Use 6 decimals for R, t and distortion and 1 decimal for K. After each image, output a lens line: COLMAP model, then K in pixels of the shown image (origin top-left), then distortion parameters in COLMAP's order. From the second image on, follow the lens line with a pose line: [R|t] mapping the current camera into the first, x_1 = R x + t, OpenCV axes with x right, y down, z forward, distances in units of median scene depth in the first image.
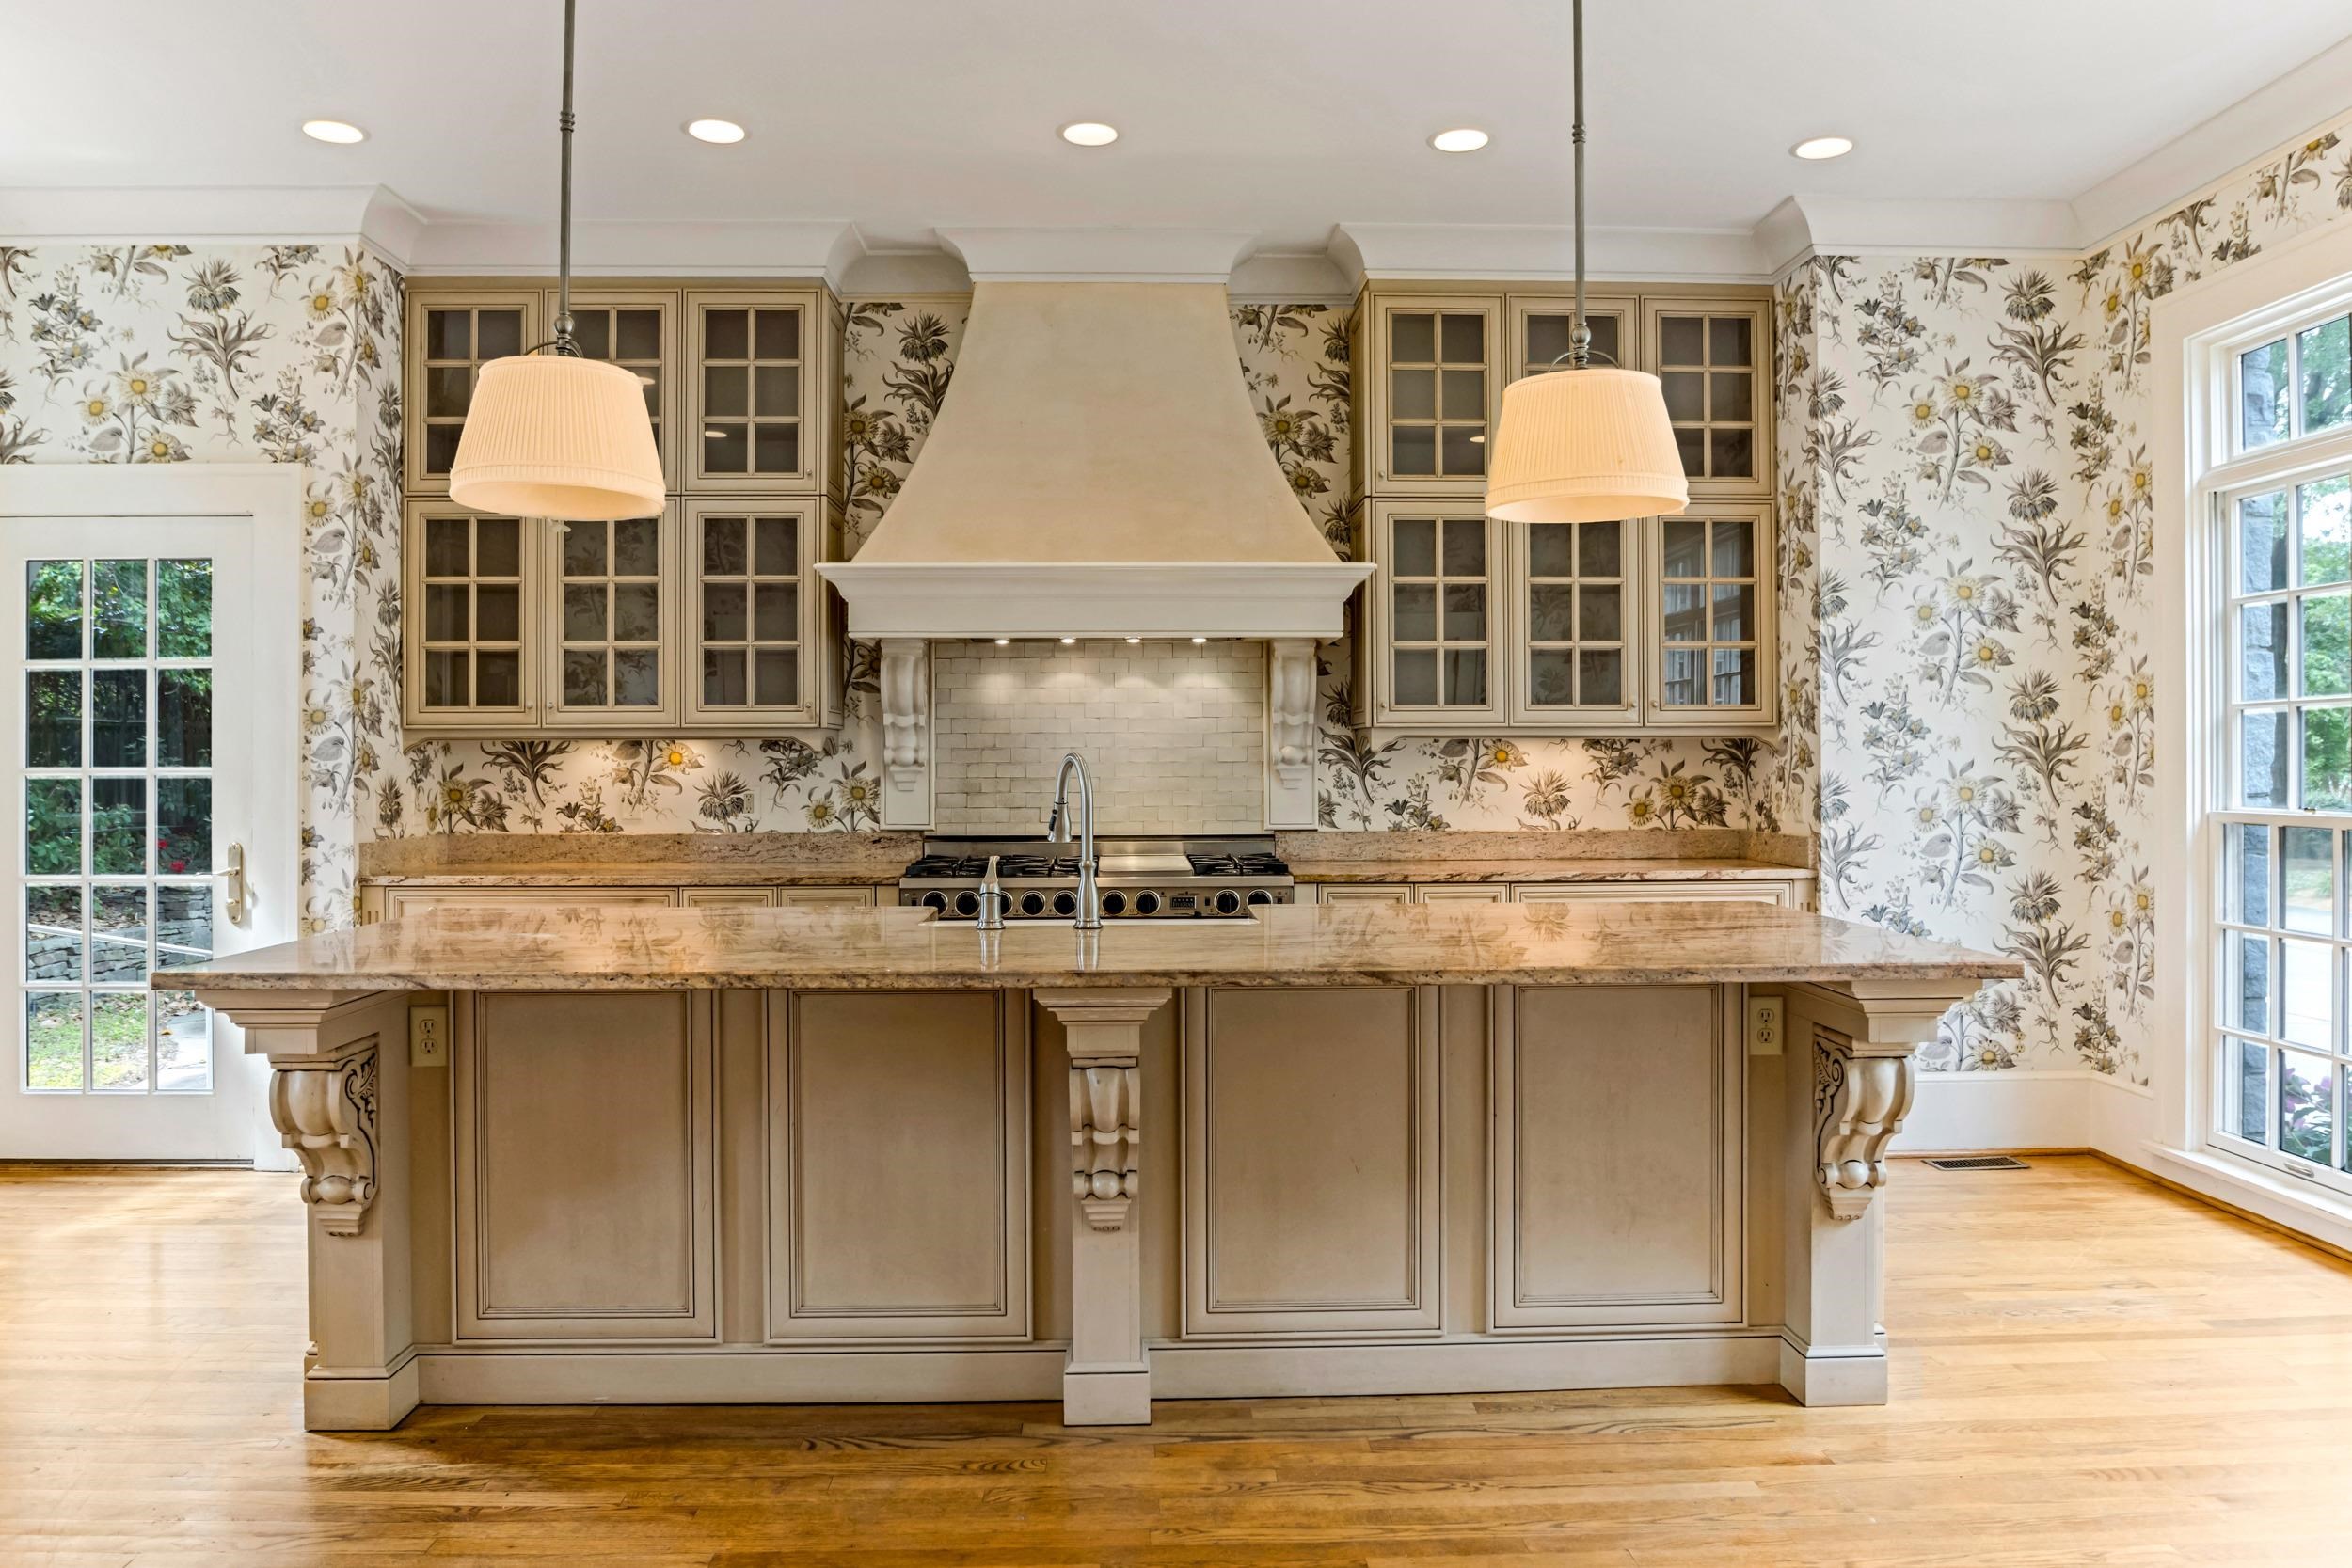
lens RADIAL K [[1669.4, 0, 1171.3], [0, 1669.4, 777.4], [0, 0, 1]] dist [-0.044909, 0.002171]
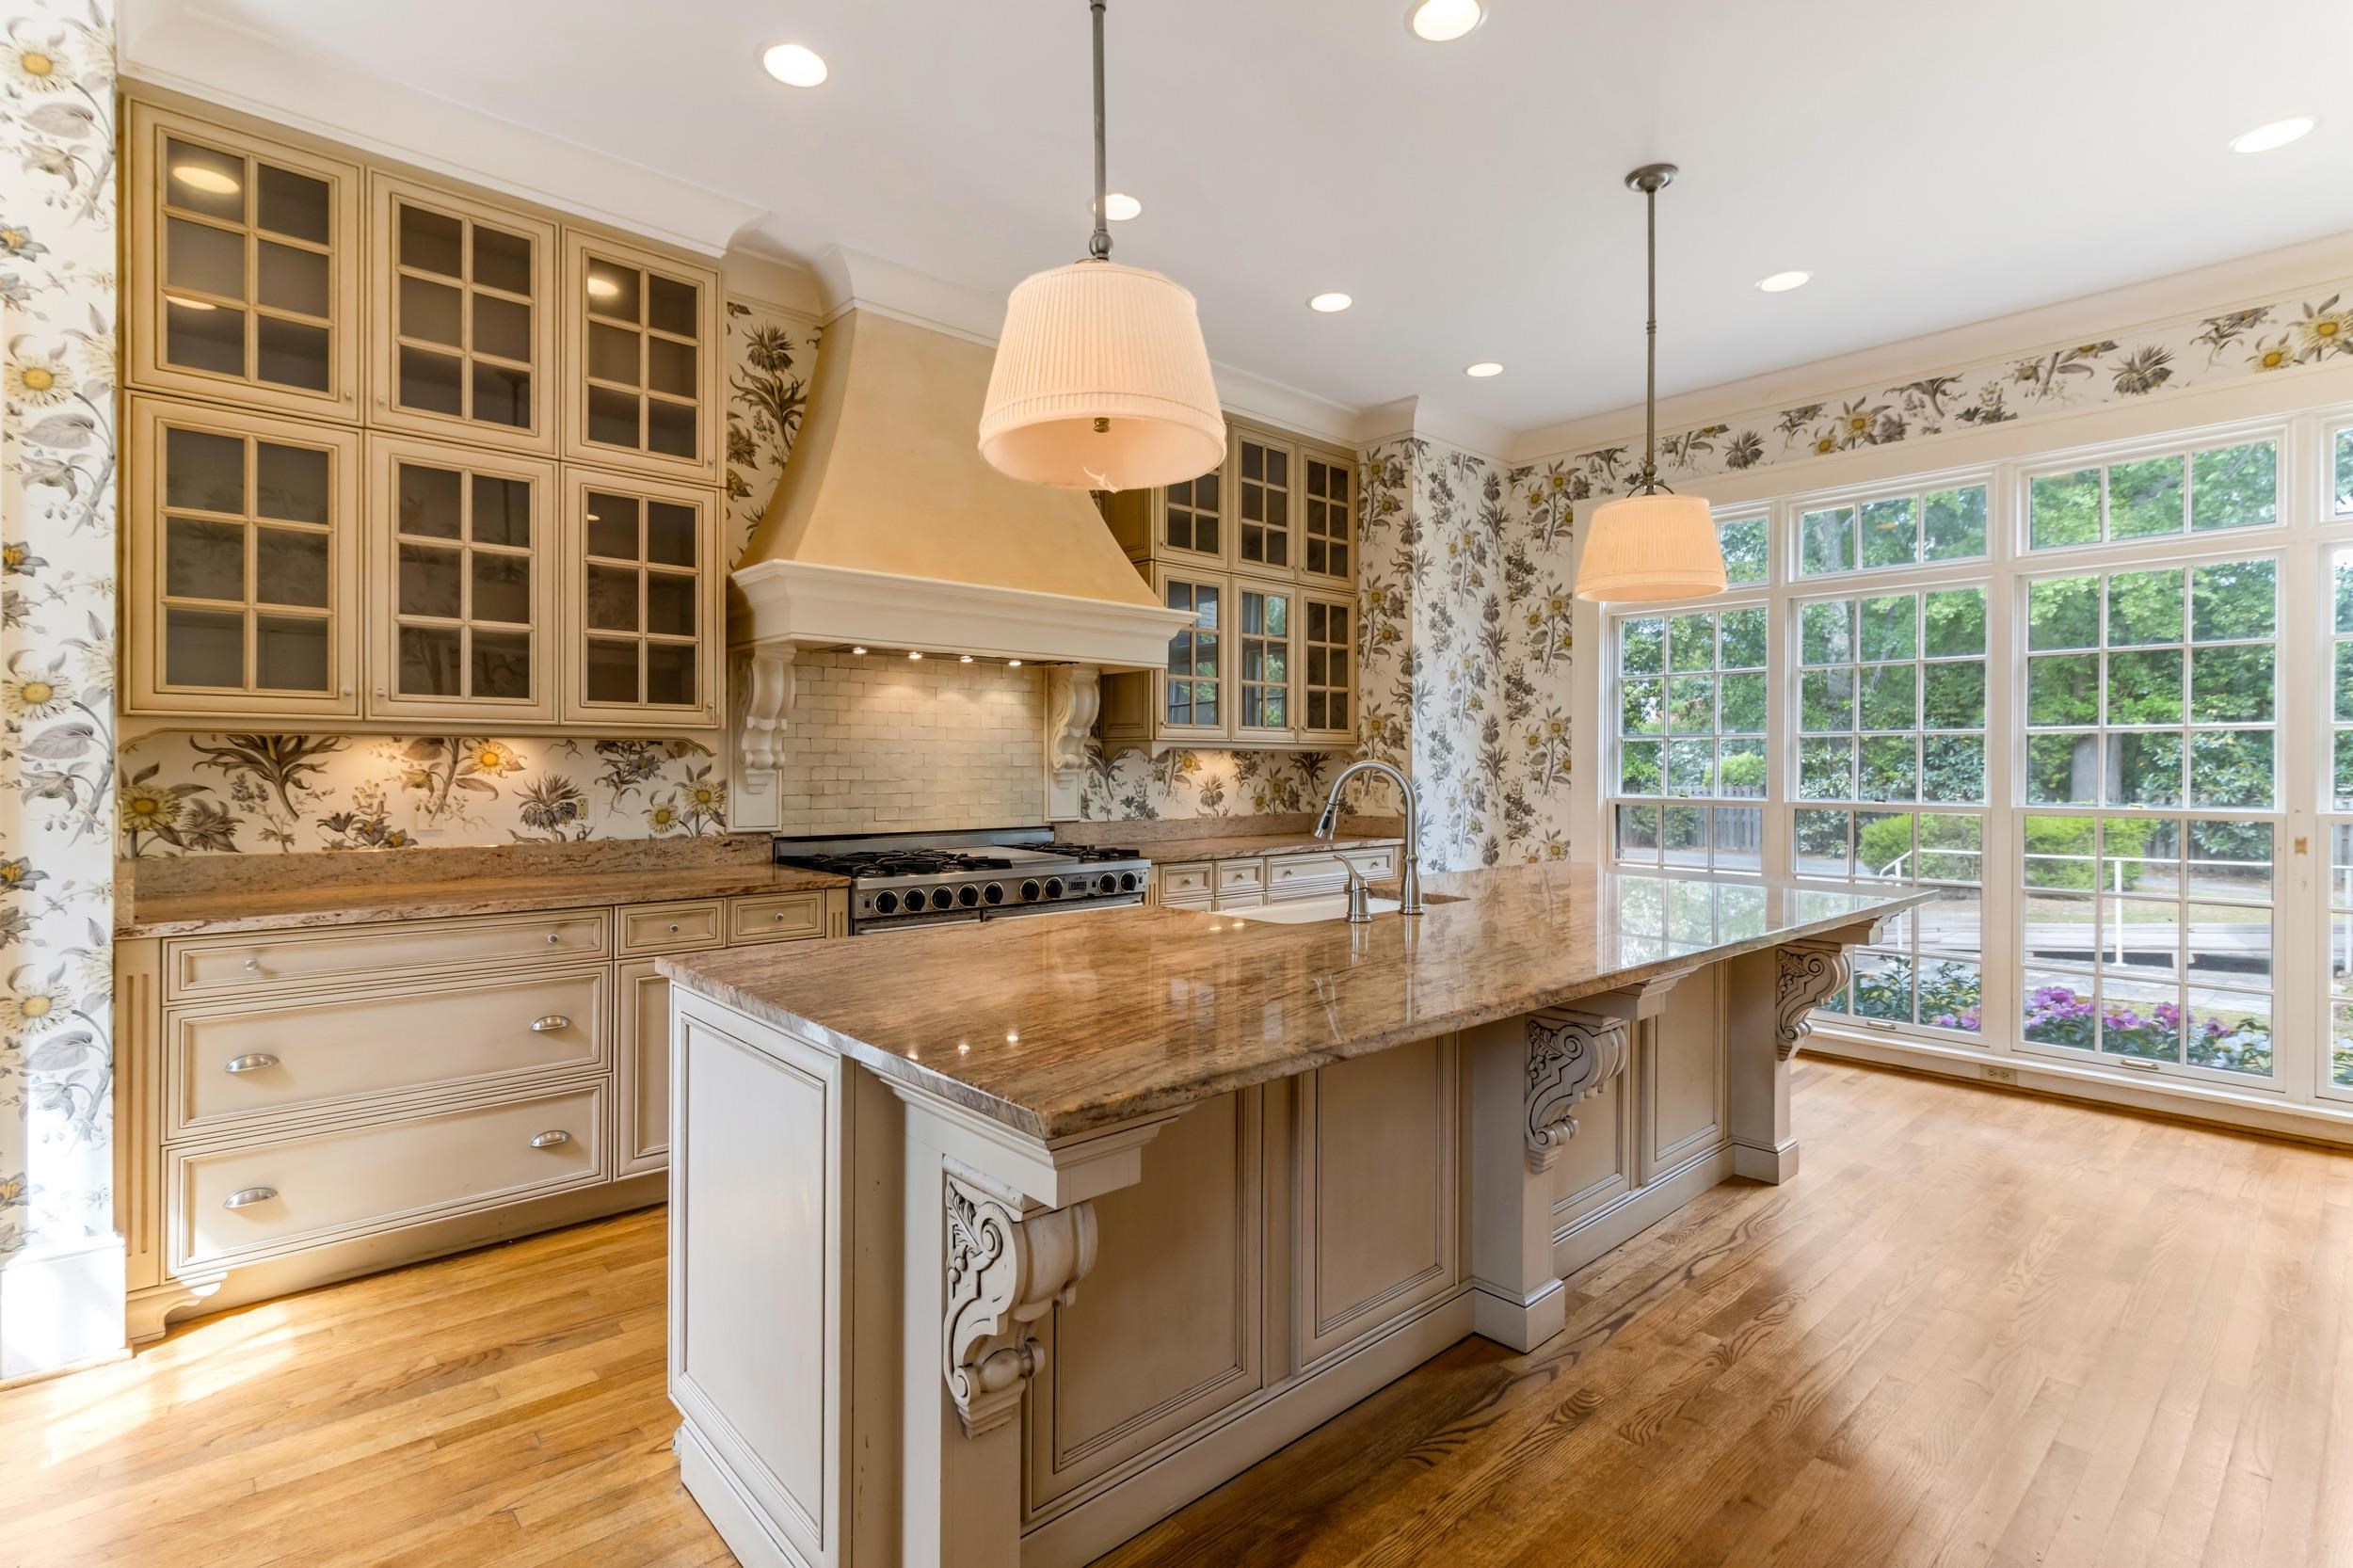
lens RADIAL K [[1130.7, 0, 1184.8], [0, 1130.7, 773.0], [0, 0, 1]] dist [0.003555, 0.000575]
pose [[0.756872, 0.000721, 0.653563, -0.430280], [0.000908, 0.999997, -0.002155, -0.002752], [-0.653563, 0.002224, 0.756869, 0.325541]]
